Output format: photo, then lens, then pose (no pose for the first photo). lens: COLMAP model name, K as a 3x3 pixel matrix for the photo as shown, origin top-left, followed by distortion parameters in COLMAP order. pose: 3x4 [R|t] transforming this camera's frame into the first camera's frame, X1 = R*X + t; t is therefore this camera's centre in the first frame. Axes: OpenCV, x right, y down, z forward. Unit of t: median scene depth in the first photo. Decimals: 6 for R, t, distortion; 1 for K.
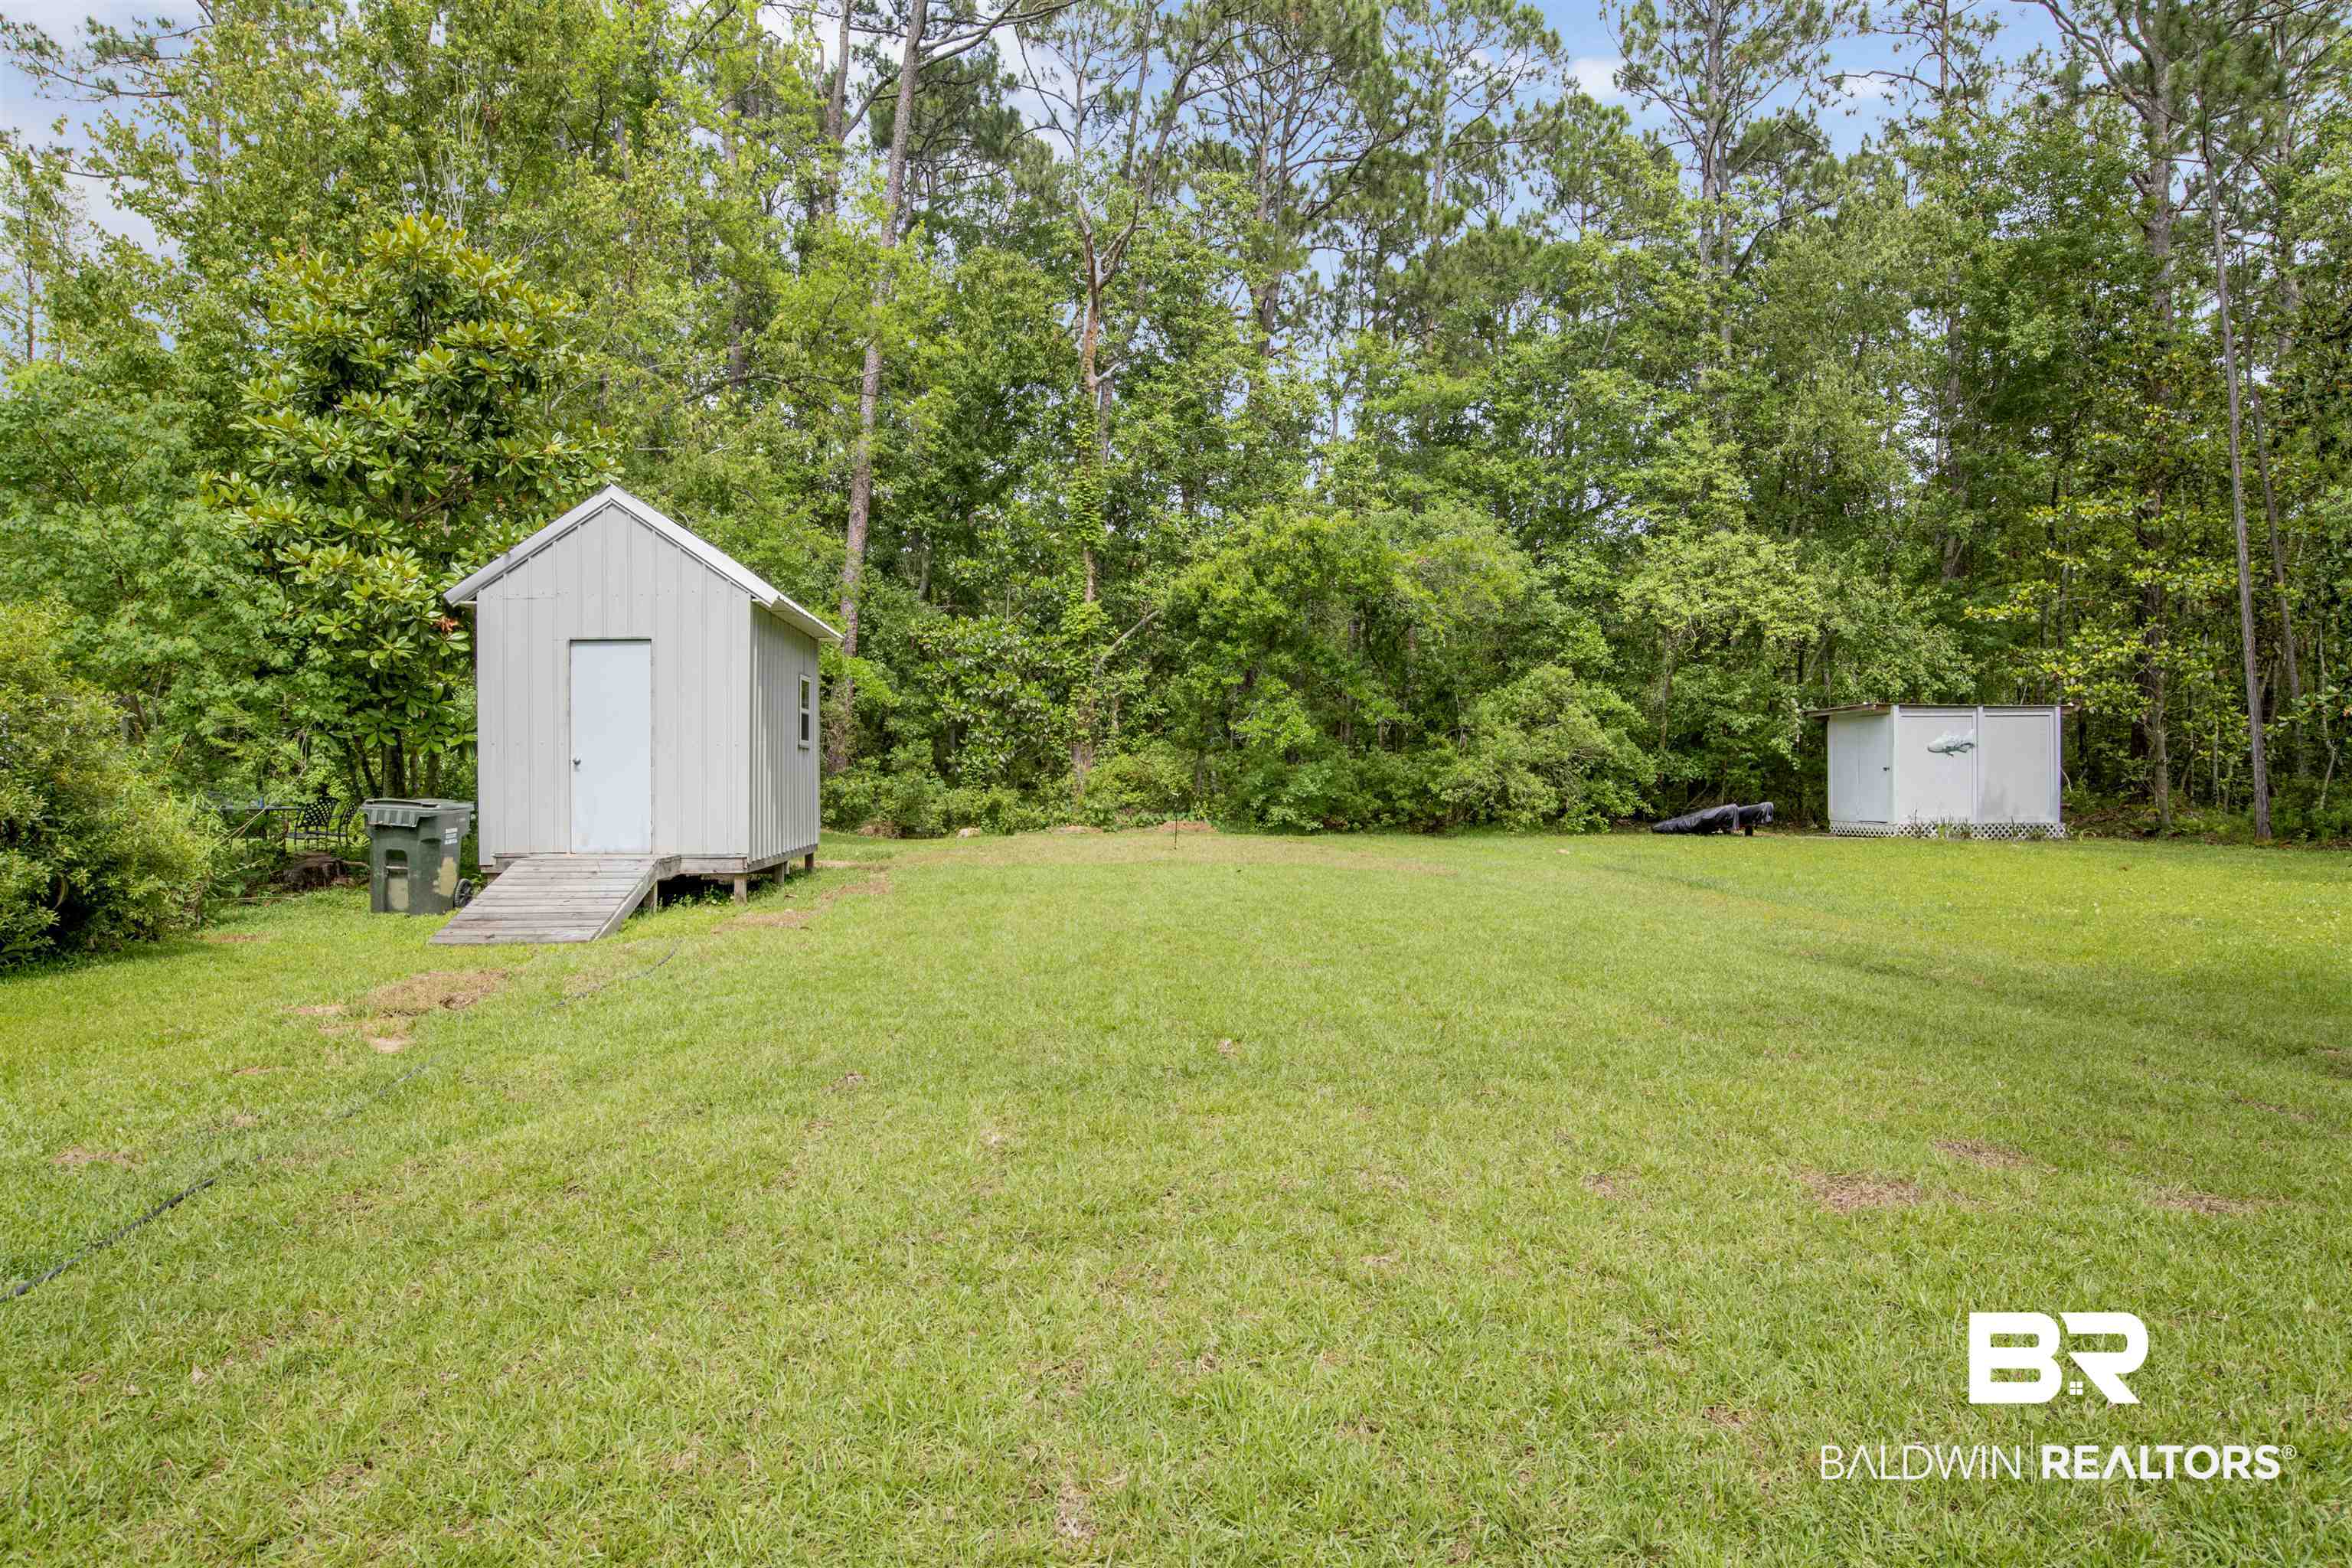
lens RADIAL K [[1407.6, 0, 1177.0], [0, 1407.6, 762.6], [0, 0, 1]] dist [-0.004117, -0.000533]
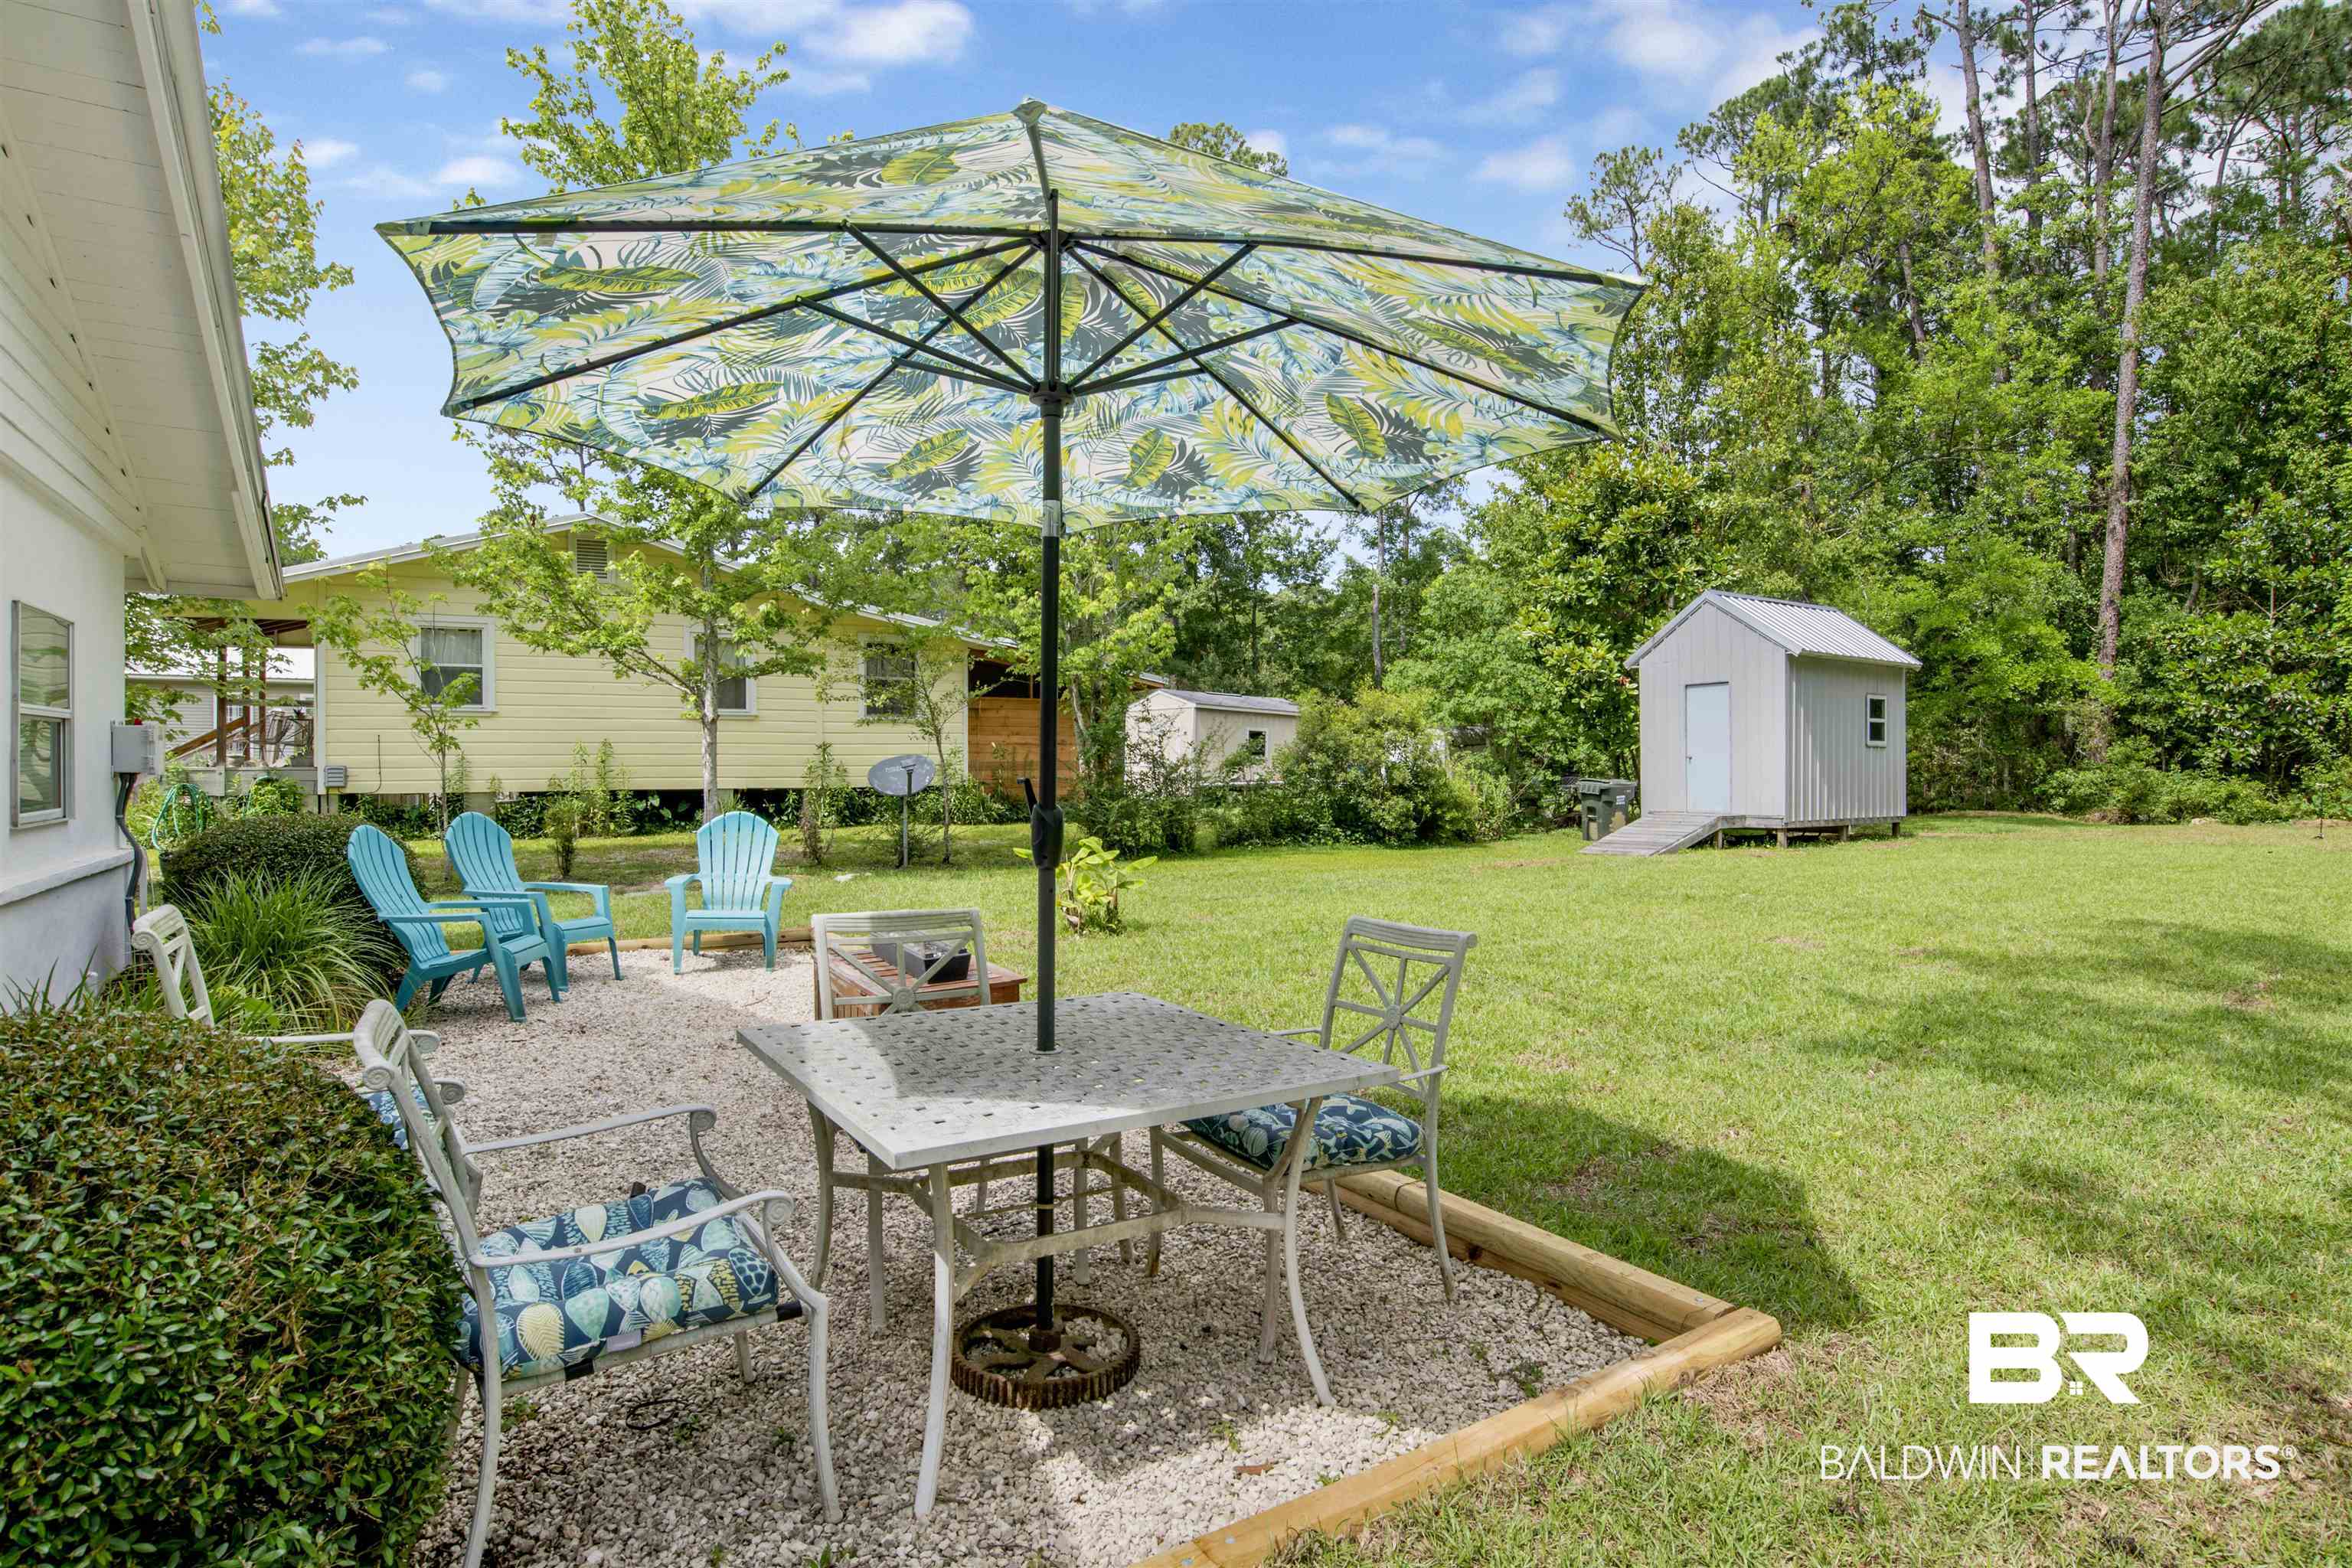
lens RADIAL K [[1233.5, 0, 1177.2], [0, 1233.5, 781.7], [0, 0, 1]] dist [0.003894, 0.000182]
pose [[0.514123, 0.005865, -0.857696, 0.519948], [0.007485, 0.999908, 0.011324, 0.006902], [0.857684, -0.012242, 0.514032, -0.276957]]
